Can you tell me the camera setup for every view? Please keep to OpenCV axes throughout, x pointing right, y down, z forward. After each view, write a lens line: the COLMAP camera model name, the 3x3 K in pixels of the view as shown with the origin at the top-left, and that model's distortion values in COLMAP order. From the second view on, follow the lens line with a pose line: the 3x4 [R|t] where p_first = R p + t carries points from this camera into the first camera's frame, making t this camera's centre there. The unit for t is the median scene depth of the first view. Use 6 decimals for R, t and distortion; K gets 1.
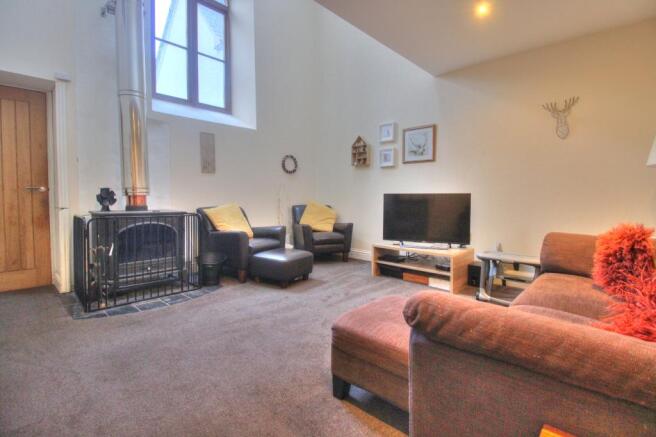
lens RADIAL K [[307.2, 0, 327.8], [0, 307.2, 216.9], [0, 0, 1]] dist [-0.004946, -0.000978]
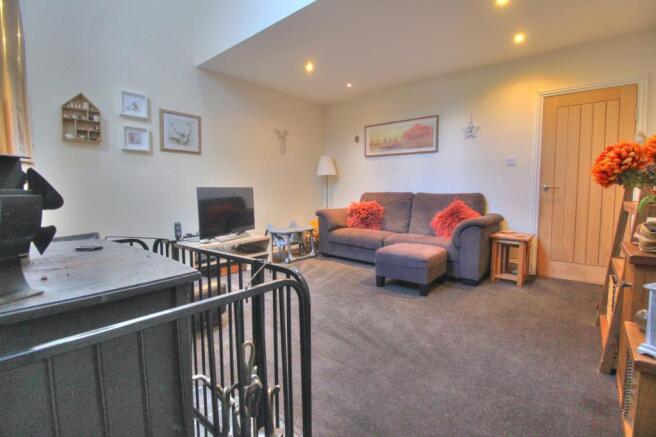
lens RADIAL K [[307.2, 0, 328.3], [0, 307.2, 216.6], [0, 0, 1]] dist [-0.004946, -0.000978]
pose [[-0.061337, -0.093940, 0.993687, -0.631010], [0.063668, 0.993165, 0.097820, -0.048708], [-0.996084, 0.069266, -0.054937, 0.612287]]
